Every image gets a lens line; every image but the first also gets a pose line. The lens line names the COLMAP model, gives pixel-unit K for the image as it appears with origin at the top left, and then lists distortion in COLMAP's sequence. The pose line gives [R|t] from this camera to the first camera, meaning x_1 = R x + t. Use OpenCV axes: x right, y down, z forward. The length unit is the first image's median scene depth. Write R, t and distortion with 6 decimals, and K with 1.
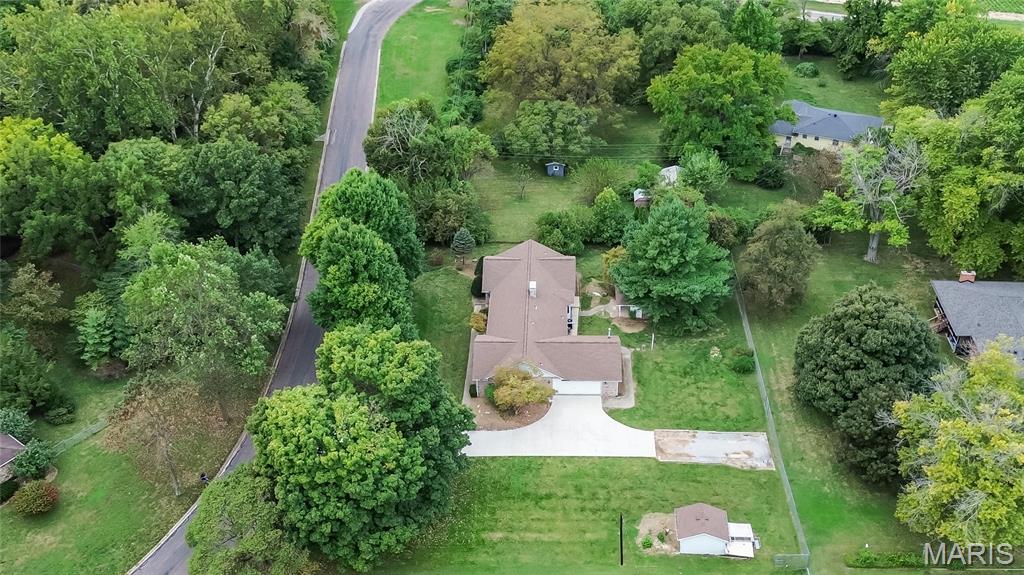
lens RADIAL K [[953.7, 0, 516.8], [0, 953.7, 330.1], [0, 0, 1]] dist [0.017889, -0.001762]
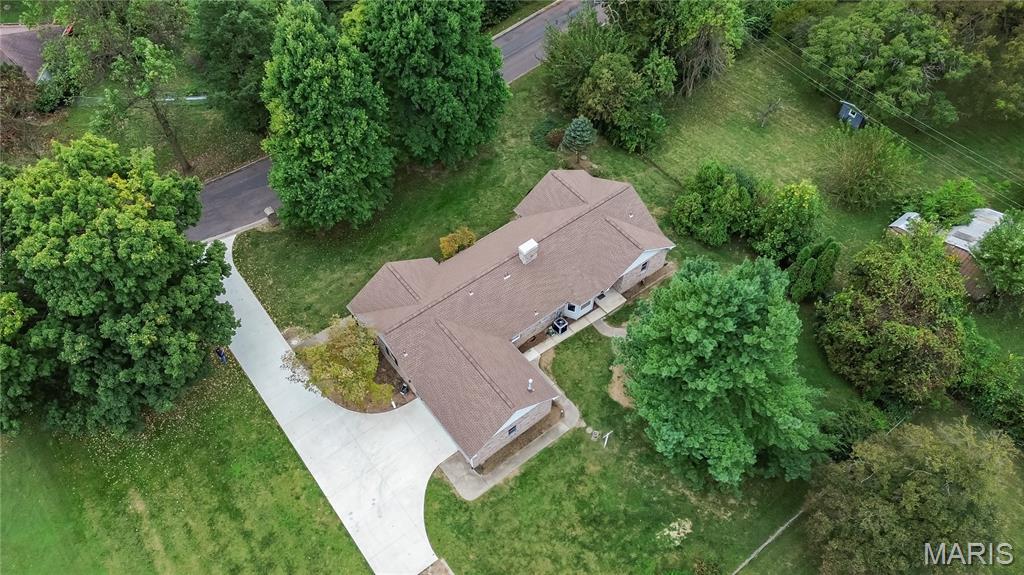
lens RADIAL K [[690.7, 0, 507.9], [0, 690.7, 312.8], [0, 0, 1]] dist [0.032198, -0.001704]
pose [[0.644127, 0.636880, -0.423656, 0.254073], [-0.475218, 0.767192, 0.430796, -0.225266], [0.599390, -0.076158, 0.796826, 0.659980]]
